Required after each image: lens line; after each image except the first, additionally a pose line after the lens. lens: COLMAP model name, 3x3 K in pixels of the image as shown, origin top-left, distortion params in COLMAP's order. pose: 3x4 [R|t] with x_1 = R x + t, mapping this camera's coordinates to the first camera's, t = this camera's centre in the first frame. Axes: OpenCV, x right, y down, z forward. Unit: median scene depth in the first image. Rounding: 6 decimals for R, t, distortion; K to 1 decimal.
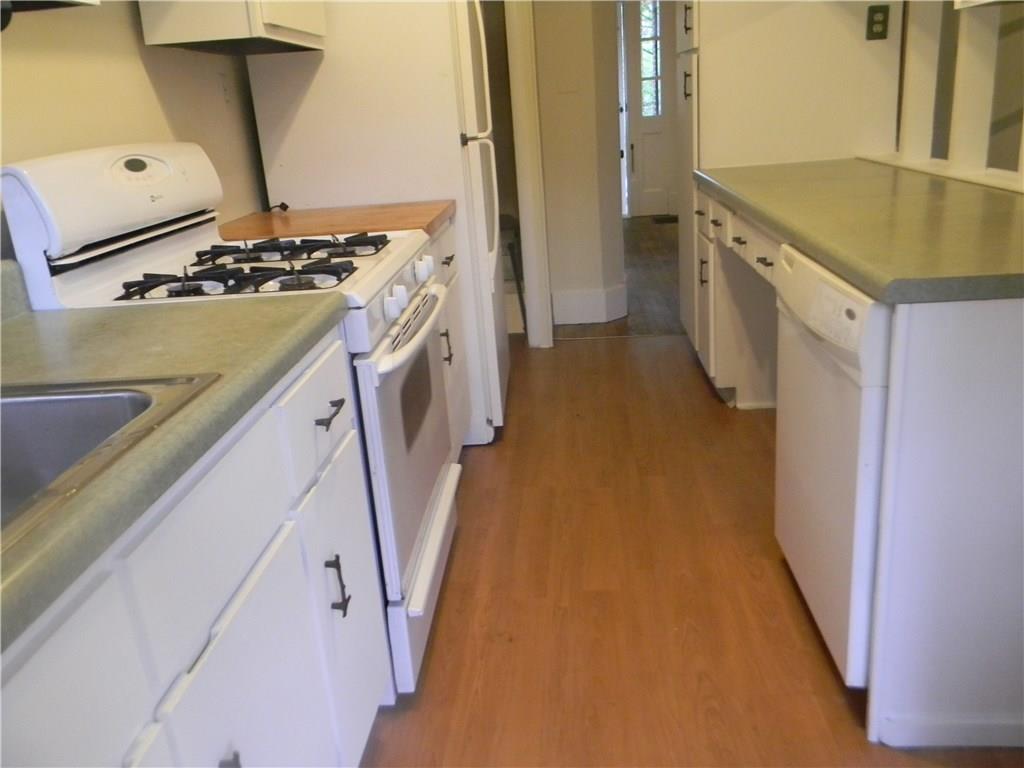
lens RADIAL K [[835.0, 0, 512.0], [0, 835.0, 384.0], [0, 0, 1]] dist [0.004343, -0.057272]
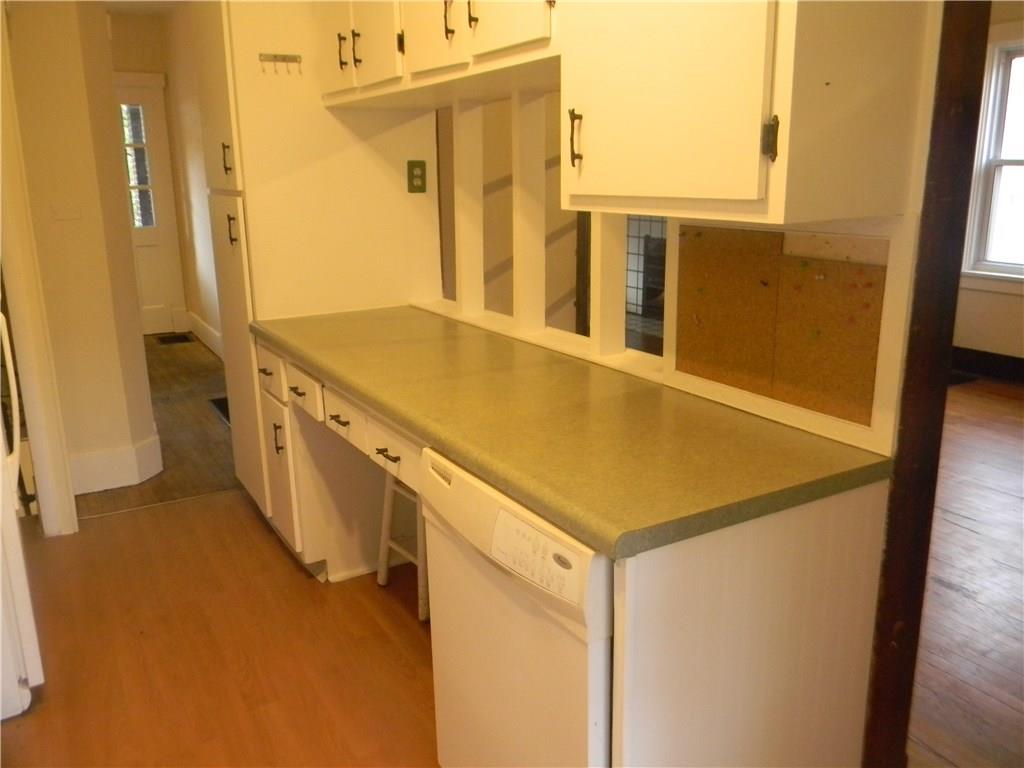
lens RADIAL K [[826.2, 0, 512.0], [0, 826.2, 384.0], [0, 0, 1]] dist [0.010698, -0.006113]
pose [[0.822637, -0.069005, 0.564364, -0.060621], [0.126453, 0.989952, -0.063280, -0.102650], [-0.554327, 0.123422, 0.823097, 0.122420]]
